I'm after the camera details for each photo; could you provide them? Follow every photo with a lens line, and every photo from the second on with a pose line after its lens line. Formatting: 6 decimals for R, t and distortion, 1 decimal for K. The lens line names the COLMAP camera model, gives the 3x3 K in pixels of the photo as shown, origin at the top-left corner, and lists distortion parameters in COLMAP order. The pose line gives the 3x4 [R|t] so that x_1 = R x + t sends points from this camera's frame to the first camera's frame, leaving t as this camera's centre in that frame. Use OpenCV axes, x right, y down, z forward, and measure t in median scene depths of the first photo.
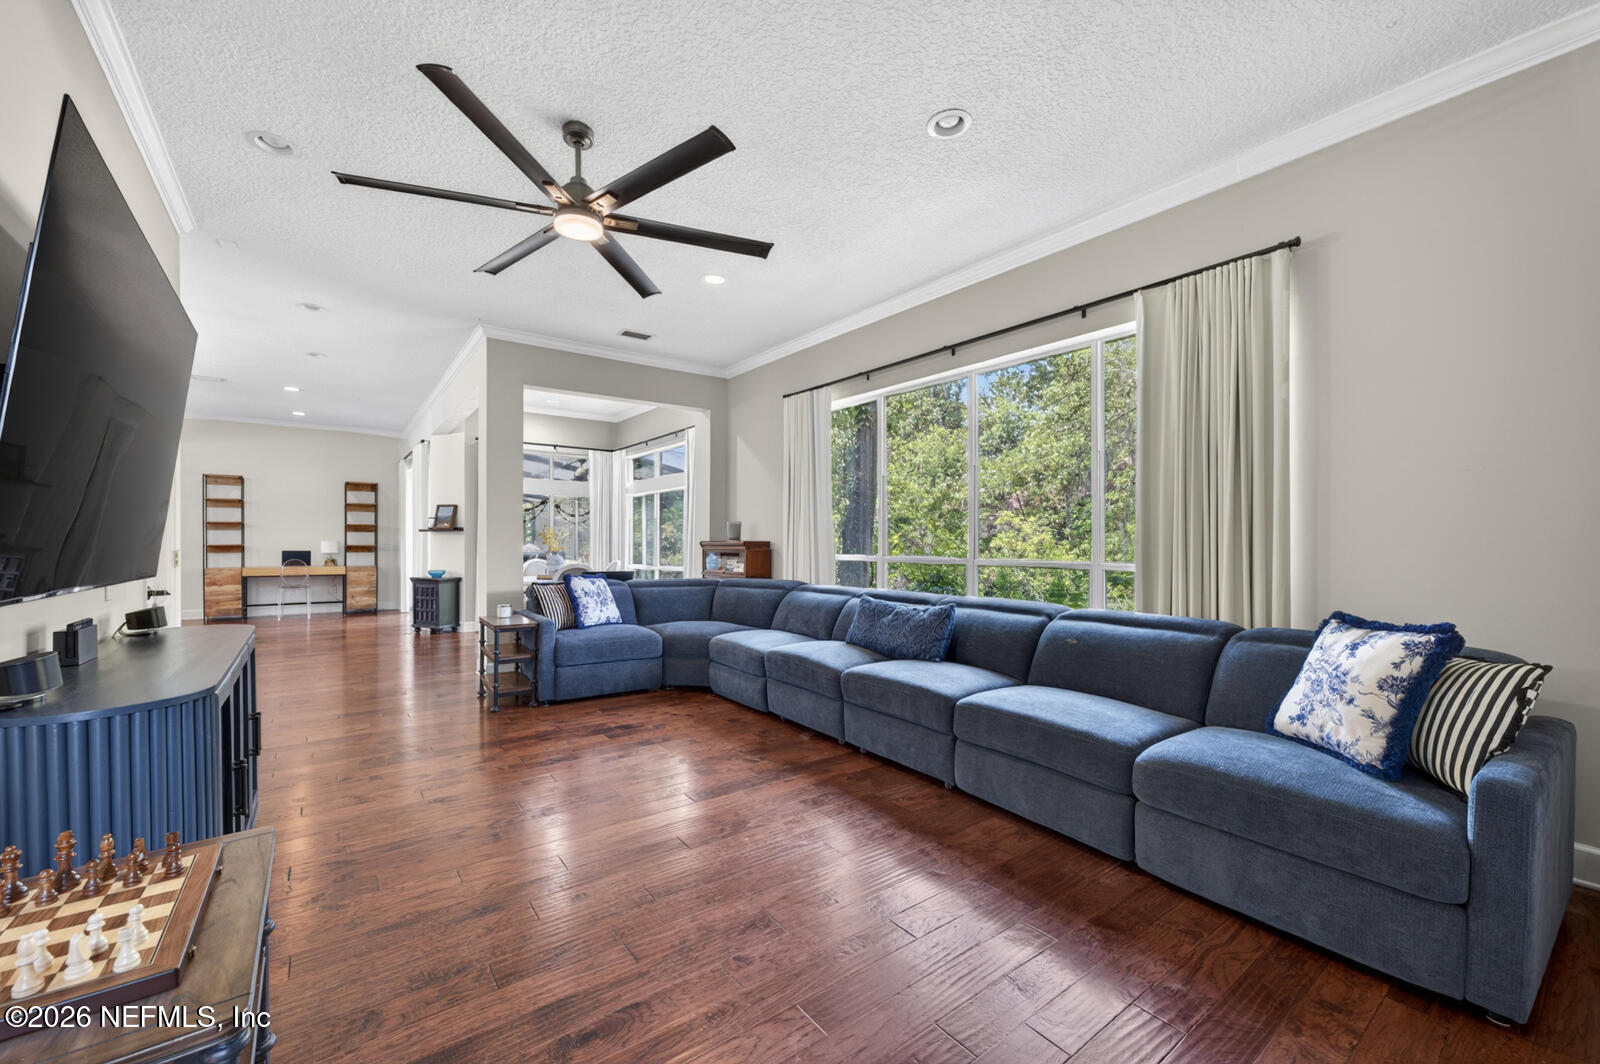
lens RADIAL K [[635.4, 0, 796.1], [0, 635.4, 544.2], [0, 0, 1]] dist [0.000270, -0.000046]
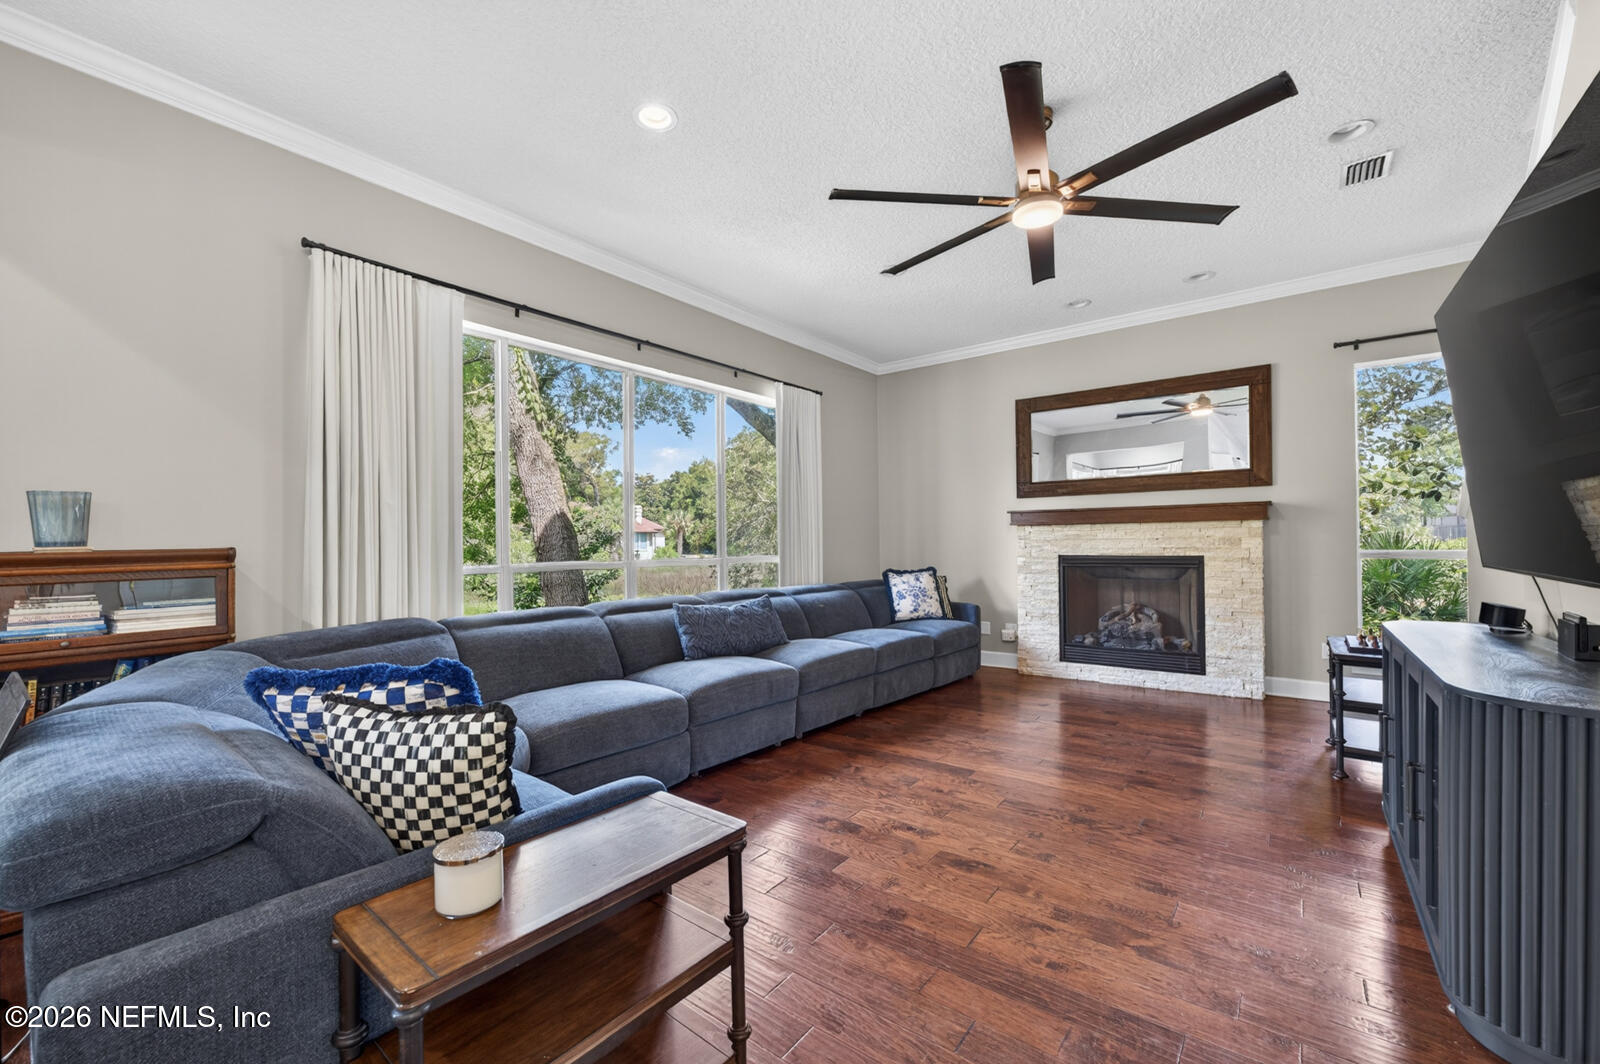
lens RADIAL K [[635.4, 0, 796.1], [0, 635.4, 544.2], [0, 0, 1]] dist [0.000270, -0.000046]
pose [[-0.262363, 0.001186, 0.964968, -0.972612], [0.012649, 0.999918, 0.002210, -0.003533], [-0.964886, 0.012785, -0.262357, 1.336956]]
